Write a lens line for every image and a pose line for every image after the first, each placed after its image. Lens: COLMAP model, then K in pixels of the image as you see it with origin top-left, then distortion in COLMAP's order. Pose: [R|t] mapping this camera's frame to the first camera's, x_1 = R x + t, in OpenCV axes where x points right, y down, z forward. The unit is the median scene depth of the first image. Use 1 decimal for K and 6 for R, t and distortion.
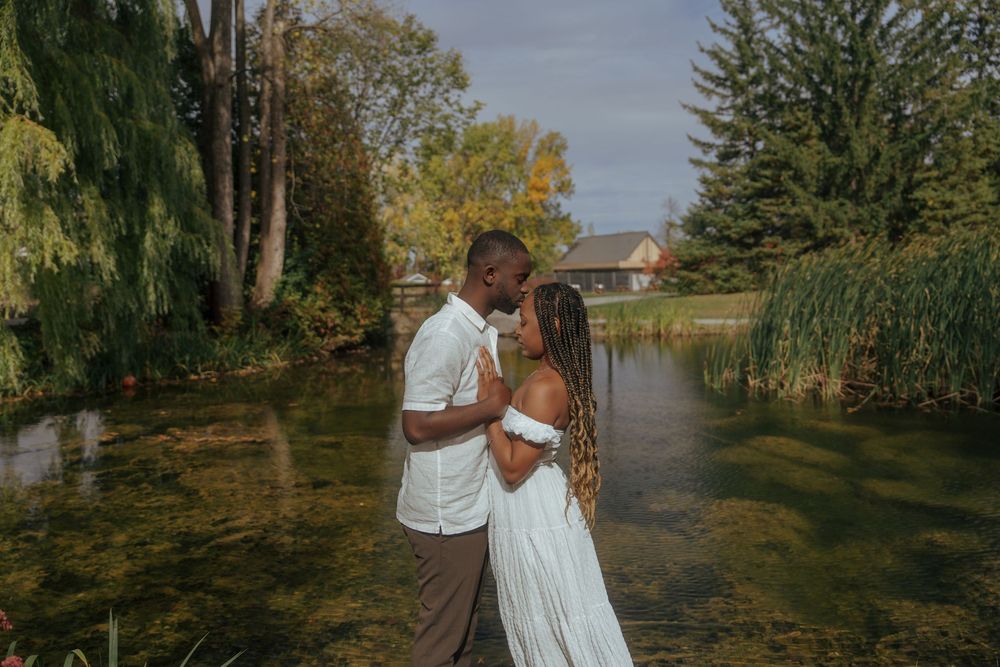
lens RADIAL K [[917.4, 0, 500.0], [0, 917.4, 333.5], [0, 0, 1]] dist [0.012214, -0.001573]
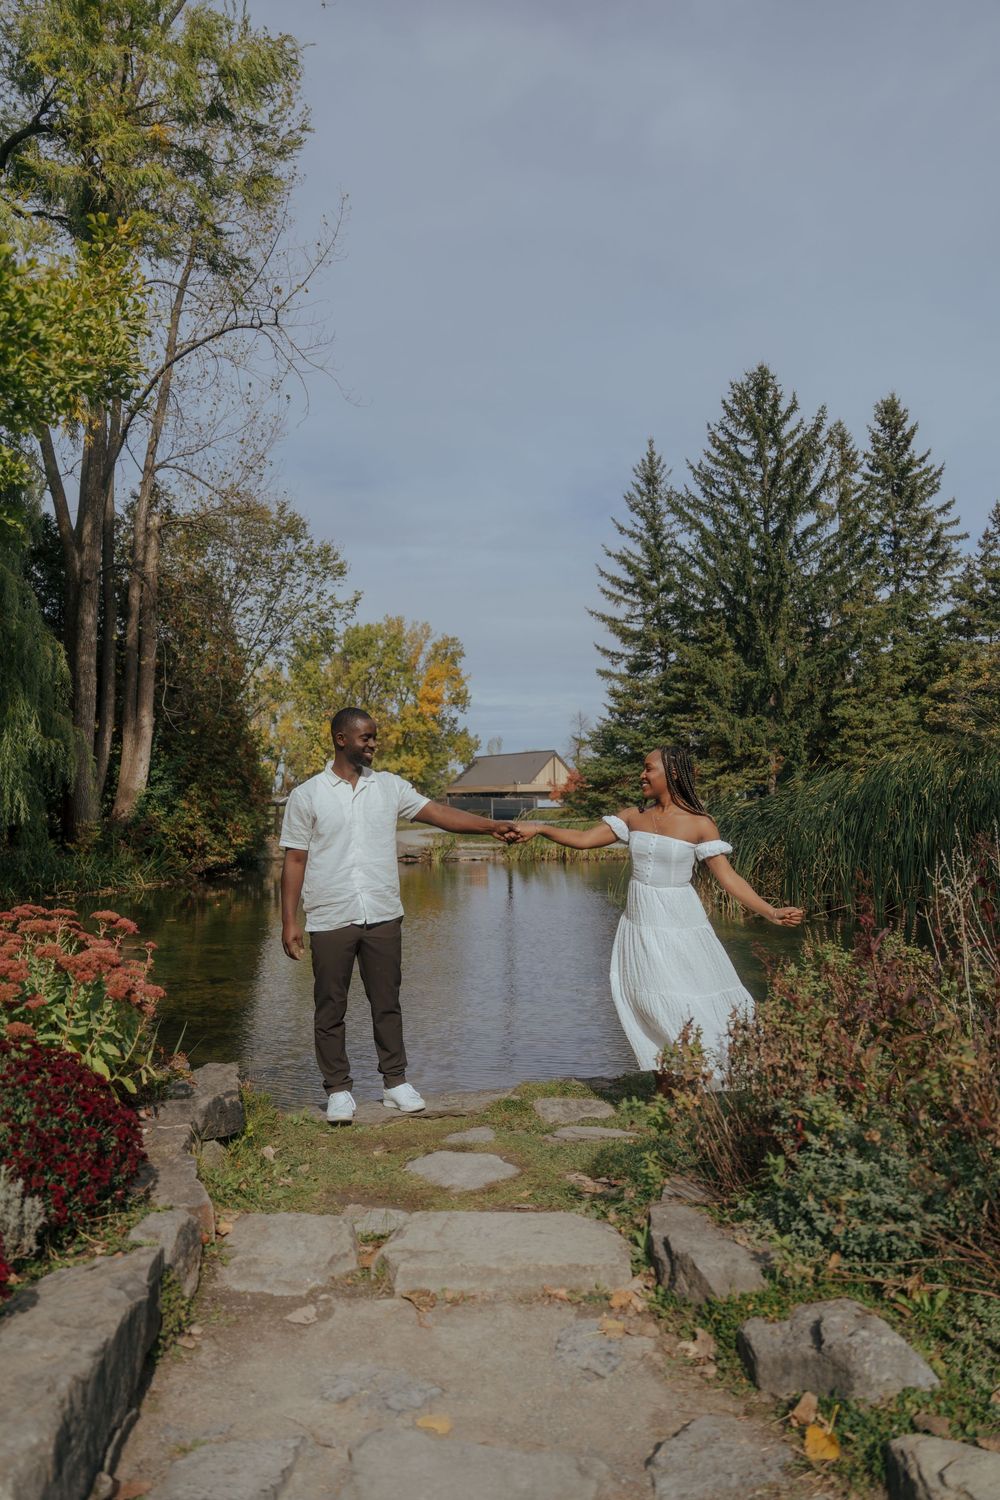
lens RADIAL K [[1141.5, 0, 500.0], [0, 1141.5, 750.0], [0, 0, 1]] dist [0.002812, 0.000693]
pose [[0.994380, 0.012679, 0.105111, -0.007956], [-0.000536, 0.993394, -0.114750, 0.019668], [-0.105872, 0.114048, 0.987818, -0.102235]]
